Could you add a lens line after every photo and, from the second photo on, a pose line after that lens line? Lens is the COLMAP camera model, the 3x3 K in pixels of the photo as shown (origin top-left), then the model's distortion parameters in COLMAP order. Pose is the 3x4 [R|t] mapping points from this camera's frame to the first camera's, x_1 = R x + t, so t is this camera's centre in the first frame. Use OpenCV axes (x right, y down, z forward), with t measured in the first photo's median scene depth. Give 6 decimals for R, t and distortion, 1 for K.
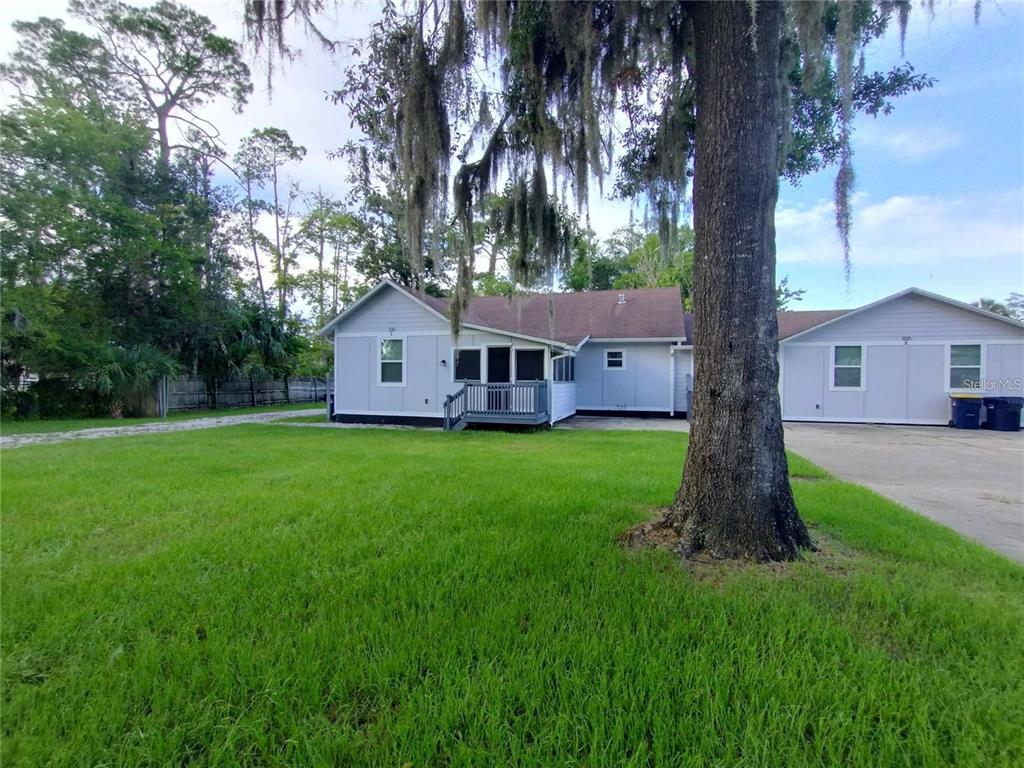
lens RADIAL K [[464.8, 0, 513.6], [0, 464.8, 384.1], [0, 0, 1]] dist [-0.001602, -0.000073]
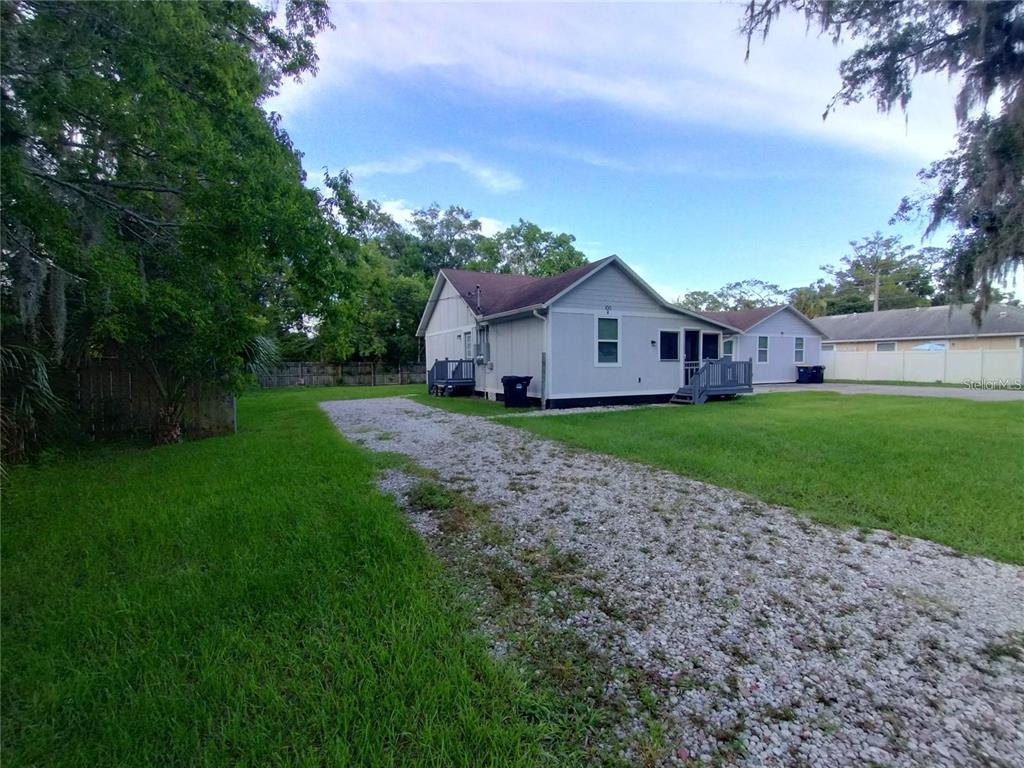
lens RADIAL K [[464.8, 0, 511.6], [0, 464.8, 381.9], [0, 0, 1]] dist [-0.001602, -0.000073]
pose [[0.724435, -0.041299, 0.688105, -1.092586], [0.019503, 0.999032, 0.039428, -0.005484], [-0.689067, -0.015143, 0.724539, 0.438654]]
